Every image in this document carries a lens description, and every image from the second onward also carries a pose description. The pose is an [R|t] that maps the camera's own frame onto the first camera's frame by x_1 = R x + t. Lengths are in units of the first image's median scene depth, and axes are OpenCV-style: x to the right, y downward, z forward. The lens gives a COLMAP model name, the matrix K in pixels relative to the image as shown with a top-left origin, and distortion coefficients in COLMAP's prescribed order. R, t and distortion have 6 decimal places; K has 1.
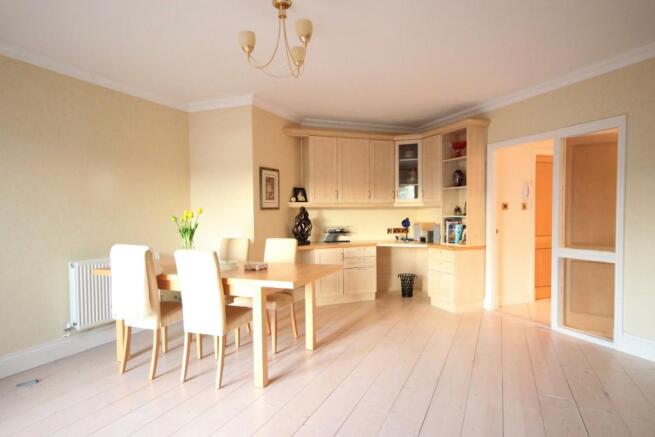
lens RADIAL K [[389.3, 0, 327.5], [0, 389.3, 218.5], [0, 0, 1]] dist [-0.001723, -0.000278]
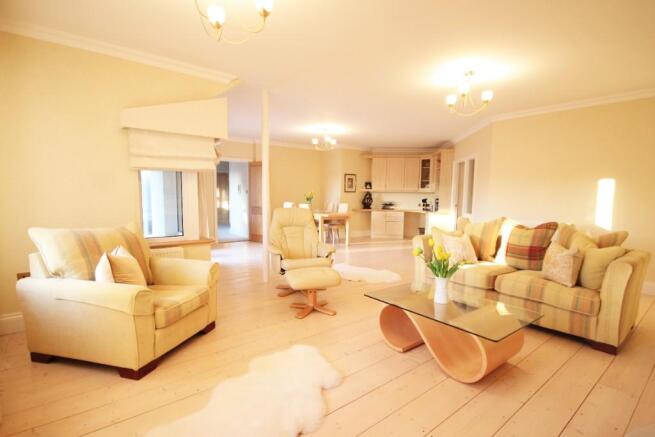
lens RADIAL K [[305.3, 0, 327.5], [0, 305.3, 218.5], [0, 0, 1]] dist [-0.000375, -0.000024]
pose [[0.875065, 0.059090, -0.480385, 0.547011], [-0.031668, 0.997383, 0.064997, 0.016298], [0.482969, -0.041664, 0.874646, -0.574871]]
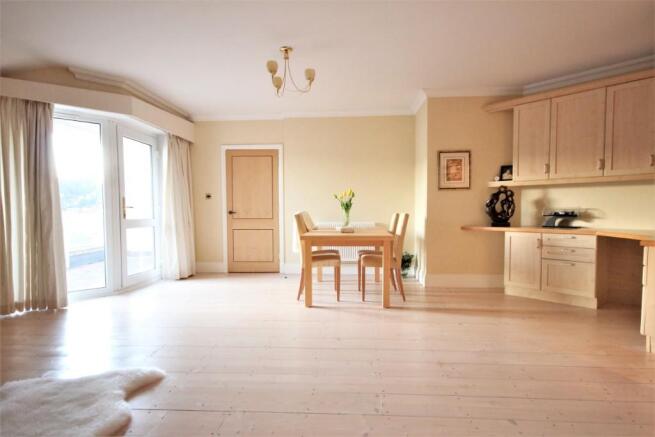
lens RADIAL K [[357.0, 0, 327.5], [0, 357.0, 218.5], [0, 0, 1]] dist [0.004248, 0.000731]
pose [[0.346707, 0.041997, -0.937033, 0.586090], [-0.011252, 0.999111, 0.040616, 0.018252], [0.937906, -0.003538, 0.346872, 0.303703]]
